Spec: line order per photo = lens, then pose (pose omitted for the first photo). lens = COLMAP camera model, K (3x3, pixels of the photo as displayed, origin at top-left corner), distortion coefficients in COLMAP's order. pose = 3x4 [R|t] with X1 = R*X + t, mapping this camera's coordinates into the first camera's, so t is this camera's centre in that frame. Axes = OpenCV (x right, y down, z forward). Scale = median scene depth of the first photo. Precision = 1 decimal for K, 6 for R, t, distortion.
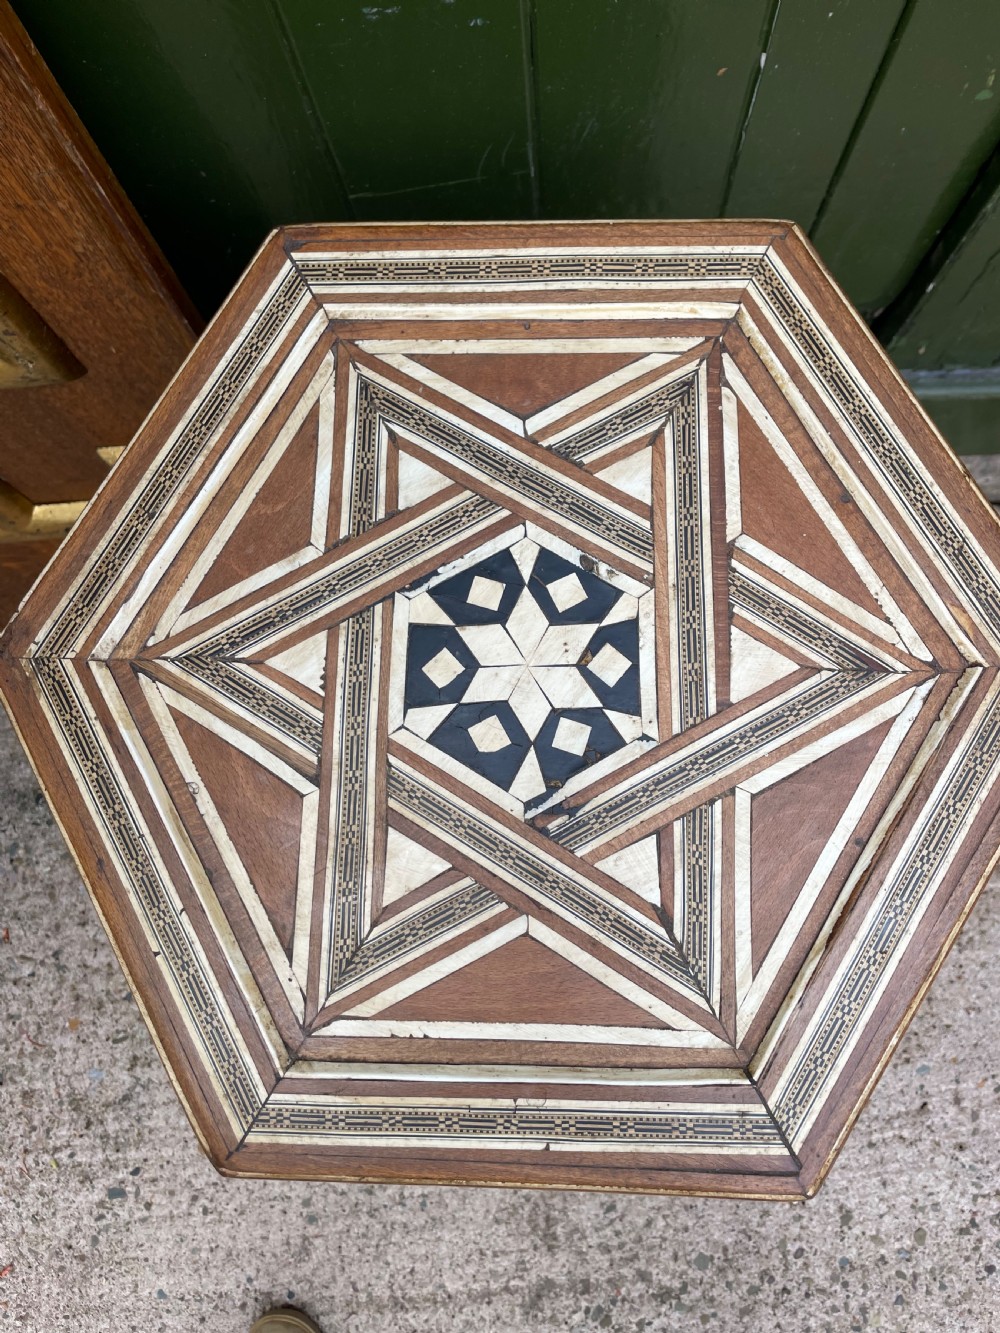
lens RADIAL K [[1011.7, 0, 512.0], [0, 1011.7, 680.2], [0, 0, 1]] dist [0.081737, -0.118068]
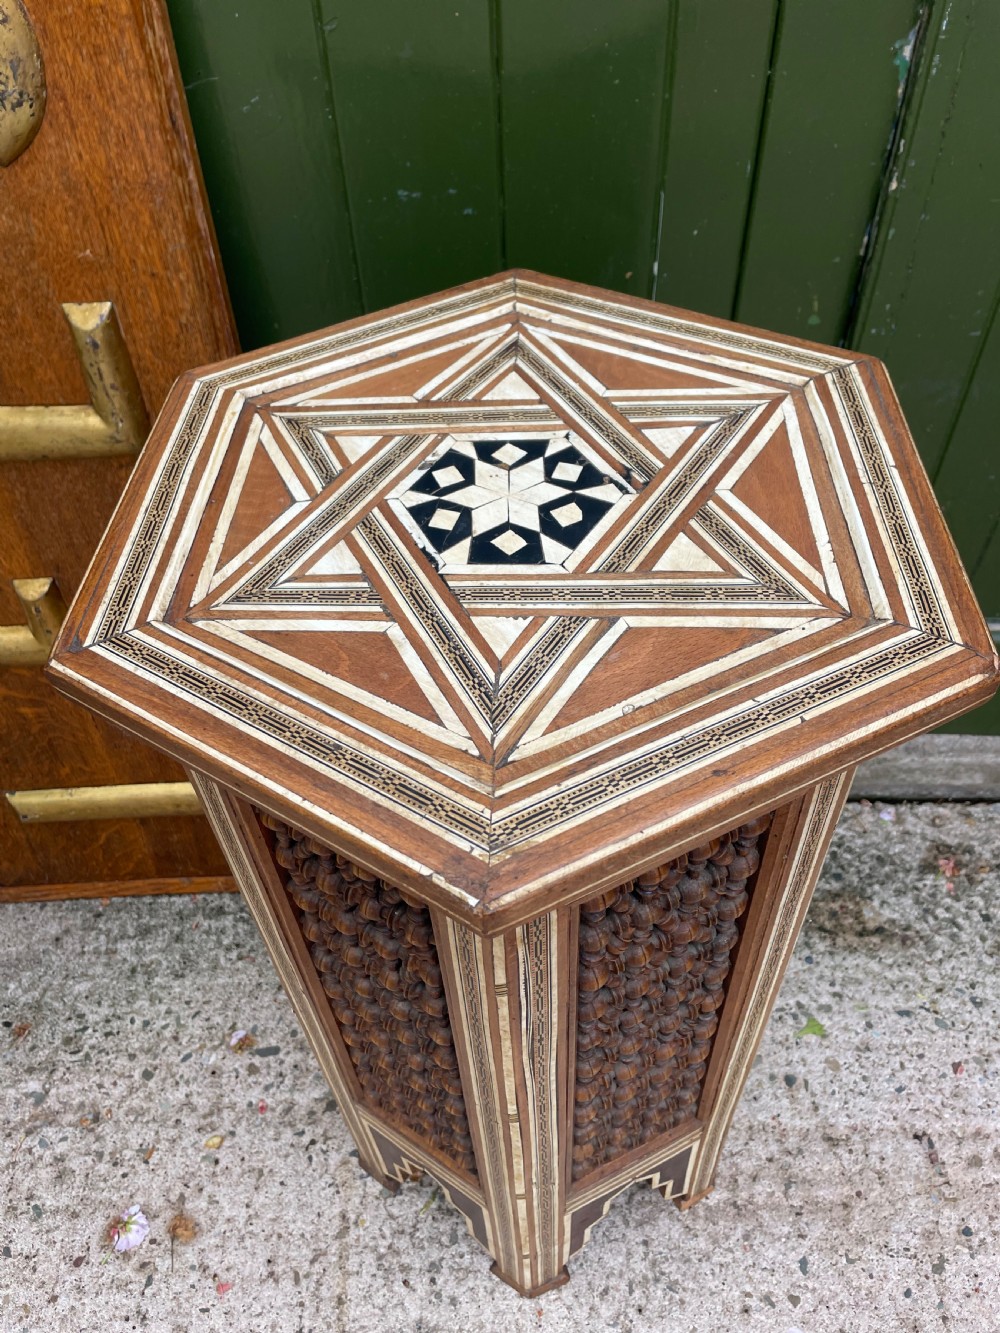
lens RADIAL K [[1011.0, 0, 491.6], [0, 1011.0, 661.1], [0, 0, 1]] dist [0.079083, -0.114810]
pose [[0.997482, 0.061168, -0.035896, 0.119839], [-0.070747, 0.822561, -0.564259, 0.977959], [-0.004988, 0.565377, 0.824817, 0.103384]]
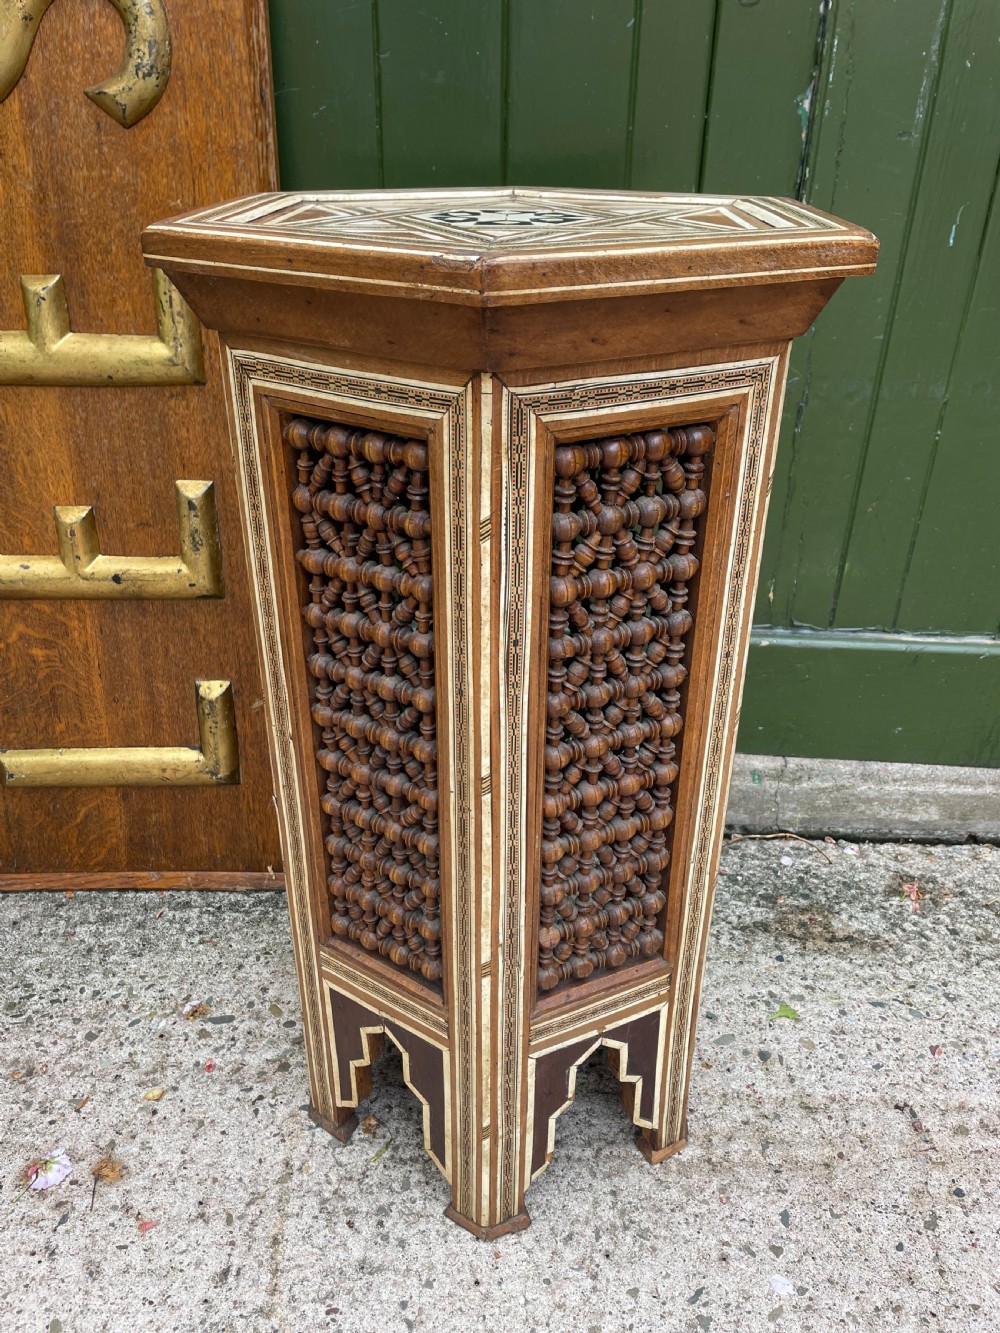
lens RADIAL K [[1009.1, 0, 498.8], [0, 1009.1, 660.0], [0, 0, 1]] dist [0.083945, -0.117607]
pose [[0.994936, 0.094891, -0.033135, 0.190133], [-0.082867, 0.587869, -0.804700, 1.803287], [-0.056880, 0.803371, 0.592756, 0.605776]]
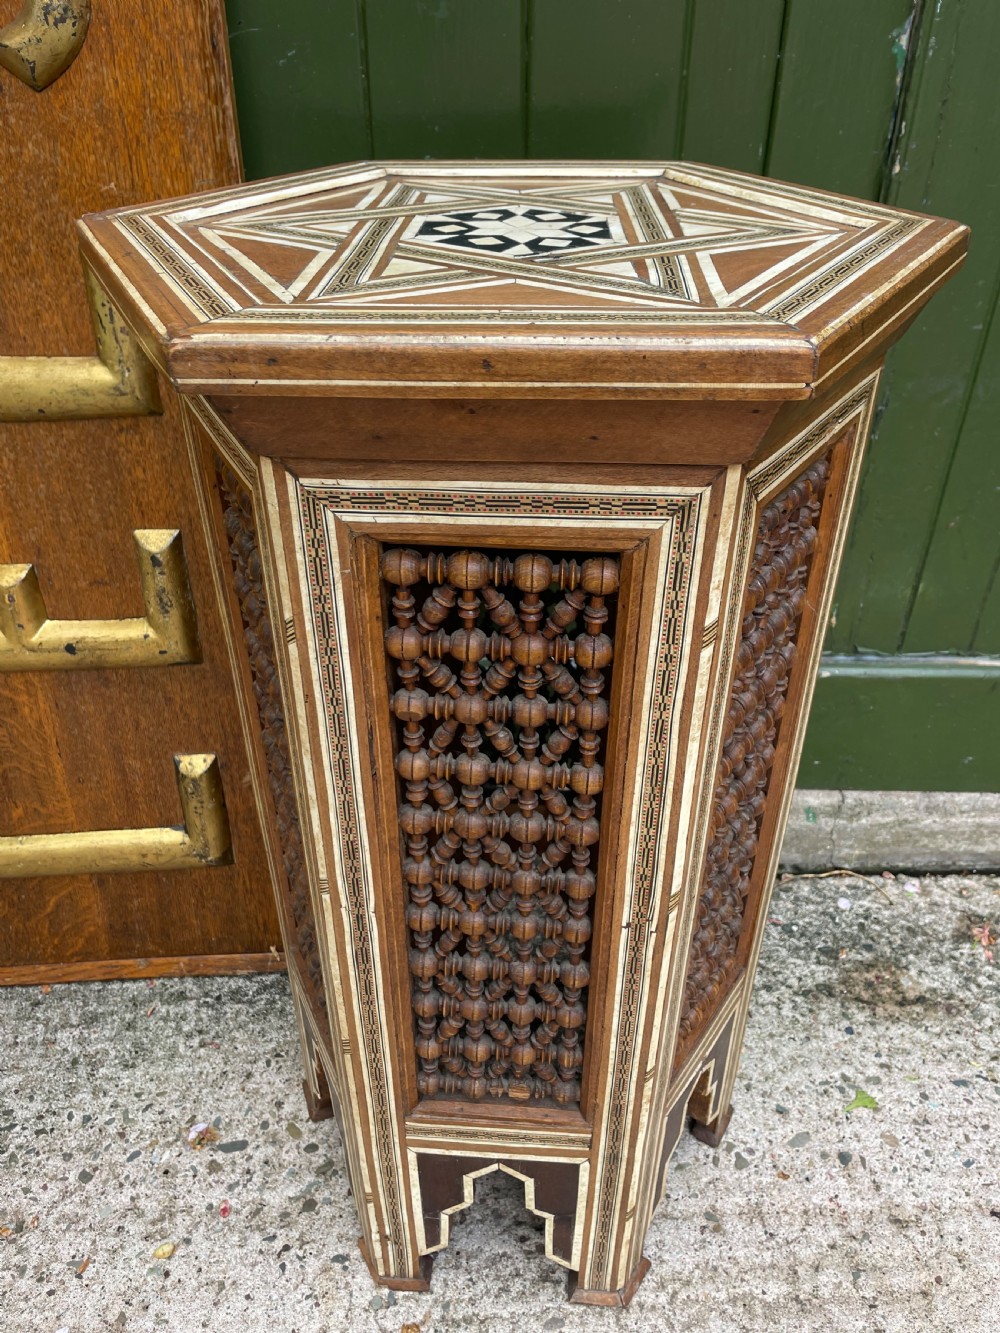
lens RADIAL K [[1012.9, 0, 512.0], [0, 1012.9, 682.8], [0, 0, 1]] dist [0.080747, -0.116693]
pose [[0.998108, 0.058951, 0.017471, 0.017756], [-0.027174, 0.677830, -0.734716, 1.296330], [-0.055154, 0.732851, 0.678150, 0.566941]]
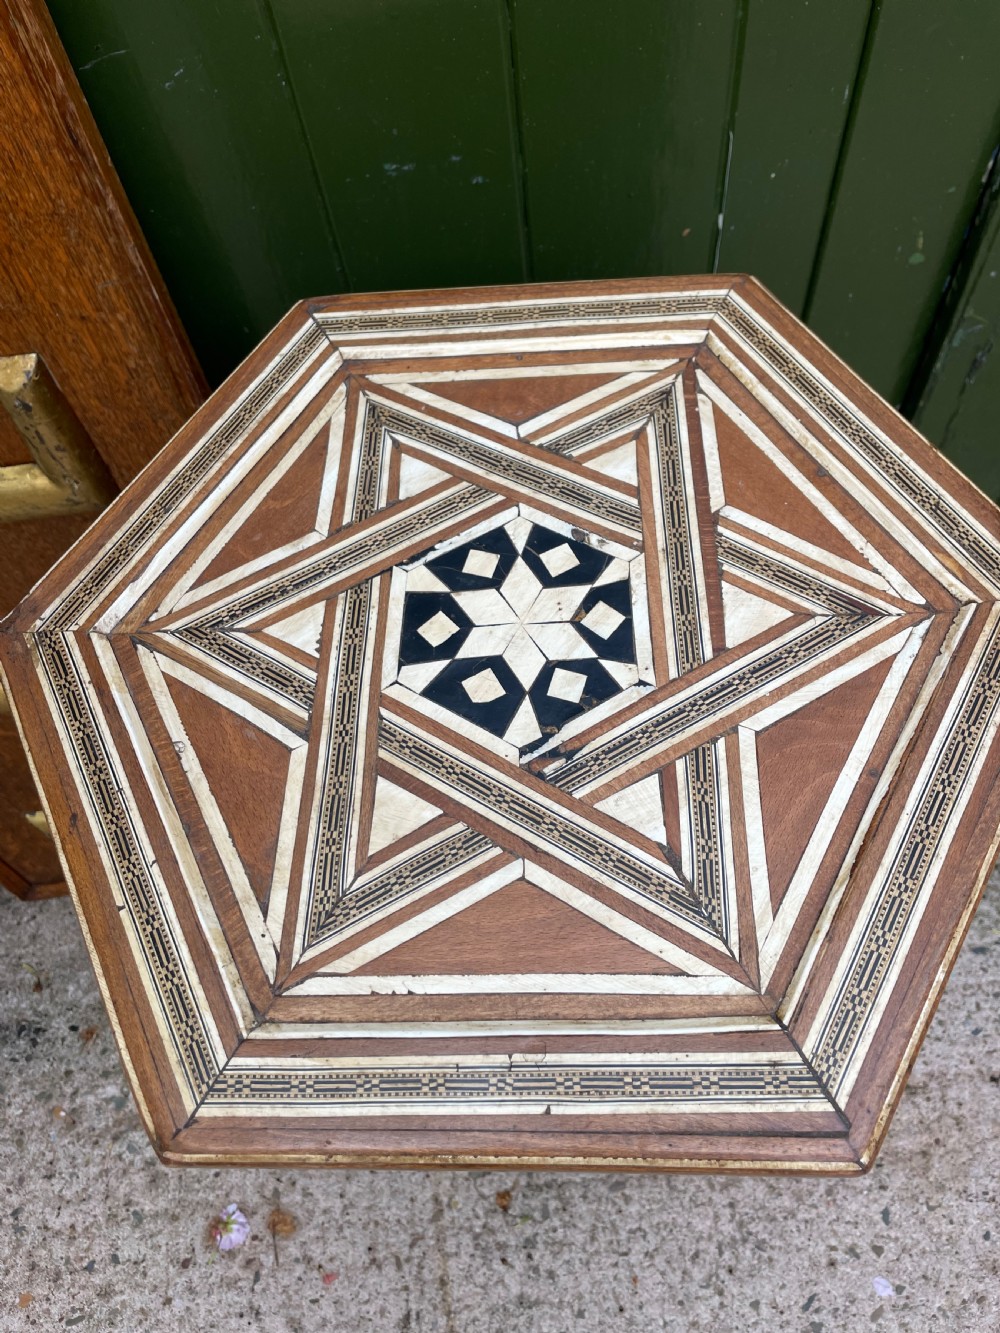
lens RADIAL K [[1013.4, 0, 512.5], [0, 1013.4, 672.2], [0, 0, 1]] dist [0.082084, -0.119733]
pose [[0.999624, -0.016284, -0.022081, 0.027956], [0.007786, 0.940098, -0.340815, 0.379586], [0.026308, 0.340515, 0.939871, 0.069968]]
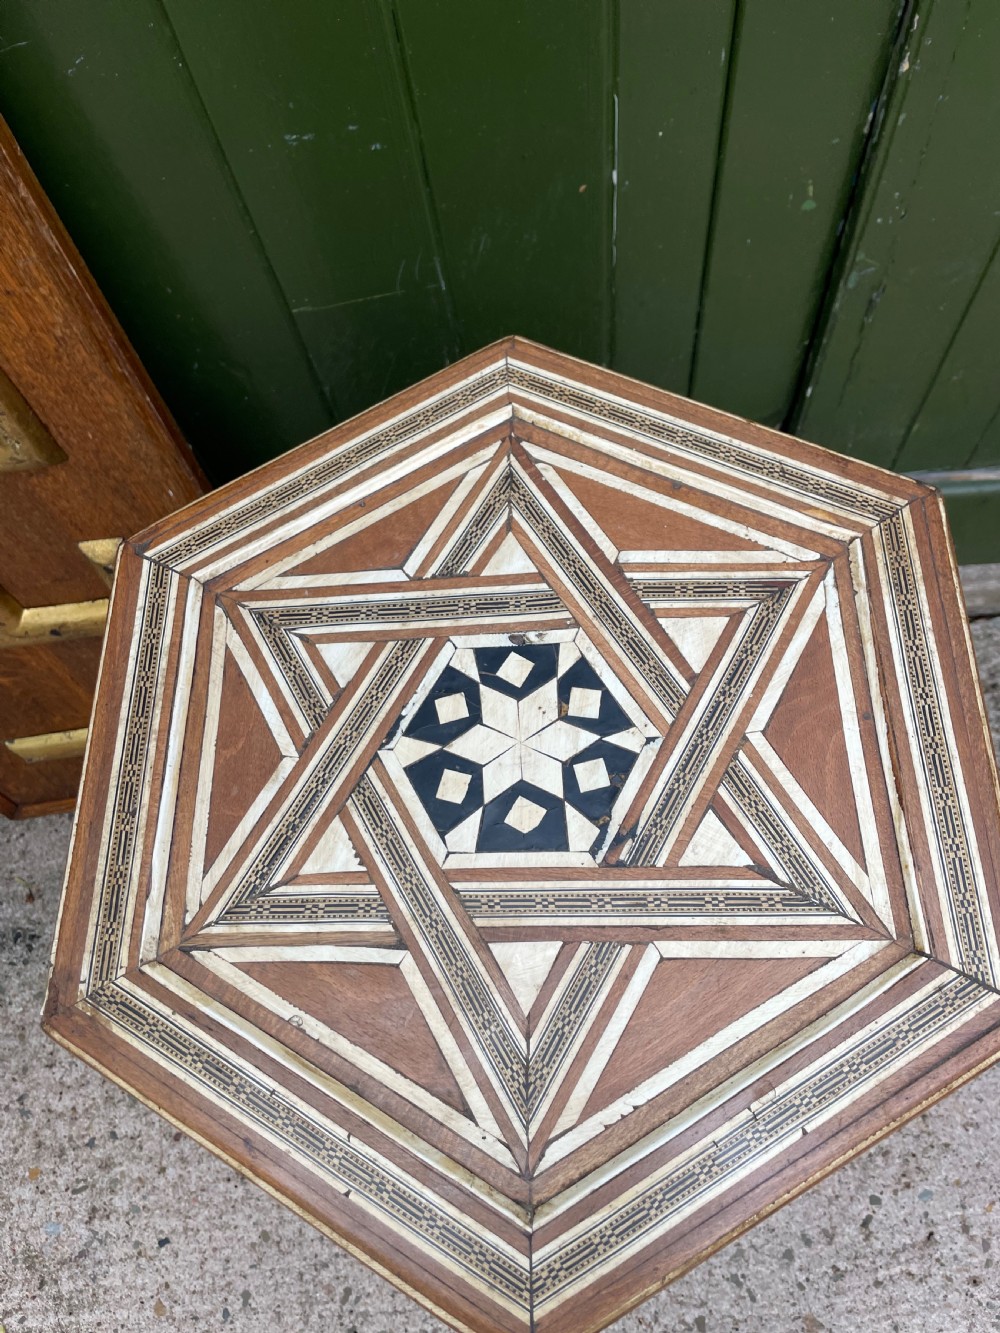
lens RADIAL K [[1012.7, 0, 506.2], [0, 1012.7, 680.5], [0, 0, 1]] dist [0.082968, -0.125518]
pose [[0.851510, -0.494278, 0.174988, -0.153830], [0.523652, 0.818716, -0.235570, 0.177661], [-0.026828, 0.292223, 0.955974, -0.038253]]
